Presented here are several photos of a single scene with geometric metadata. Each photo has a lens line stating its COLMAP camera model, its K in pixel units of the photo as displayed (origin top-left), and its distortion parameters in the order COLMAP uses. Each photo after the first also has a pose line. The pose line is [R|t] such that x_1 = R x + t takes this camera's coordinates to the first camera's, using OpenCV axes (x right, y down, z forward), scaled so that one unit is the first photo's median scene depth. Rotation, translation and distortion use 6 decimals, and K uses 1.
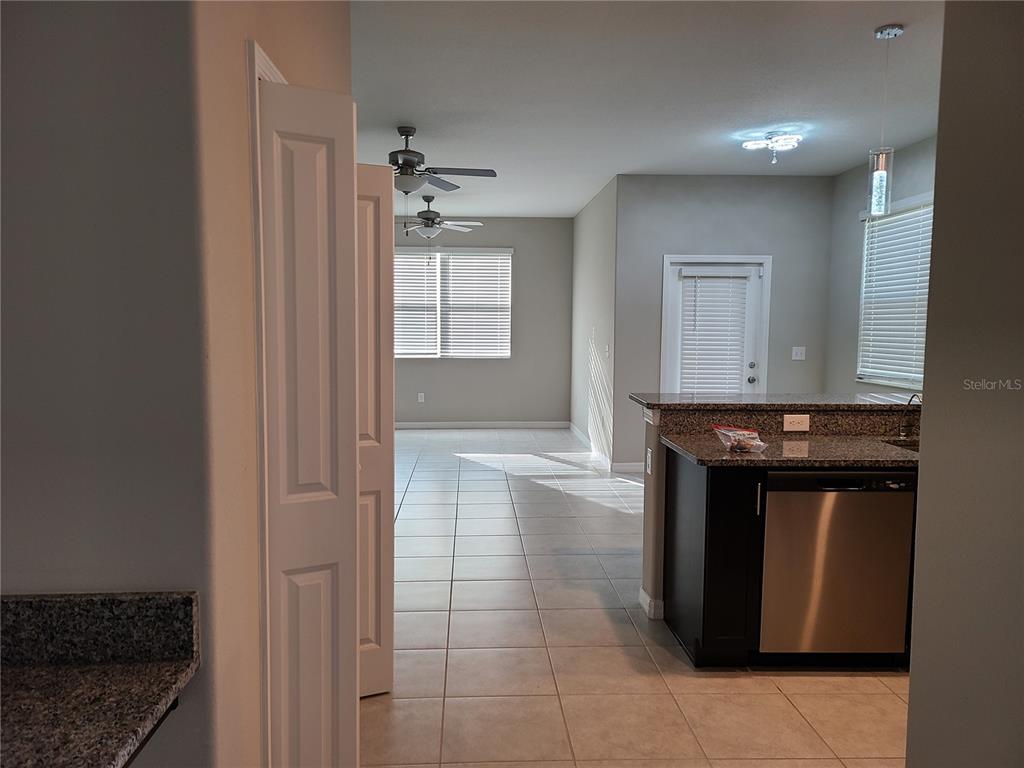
lens RADIAL K [[761.1, 0, 504.3], [0, 761.1, 384.6], [0, 0, 1]] dist [0.067581, -0.035536]
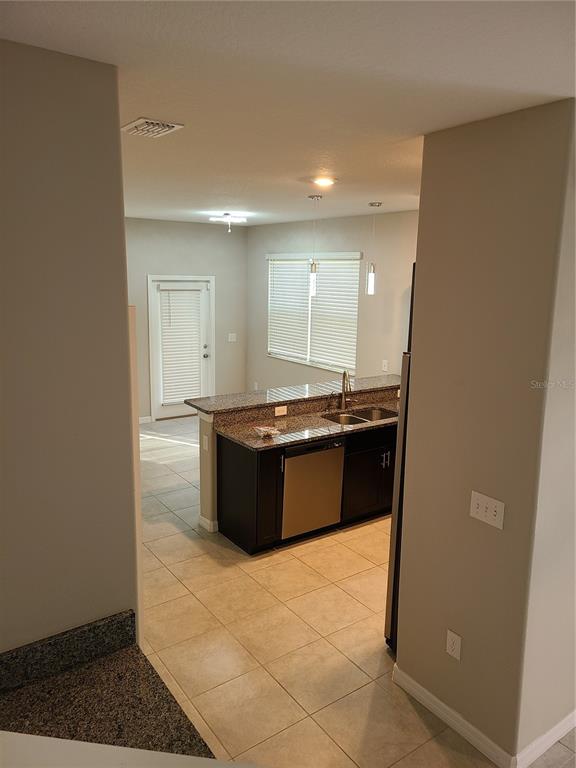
lens RADIAL K [[570.8, 0, 295.3], [0, 570.8, 381.9], [0, 0, 1]] dist [0.067581, -0.035536]
pose [[0.837303, -0.092831, 0.538800, -0.263284], [0.030993, 0.991955, 0.122742, -0.152681], [-0.545860, -0.086073, 0.833444, -0.124055]]
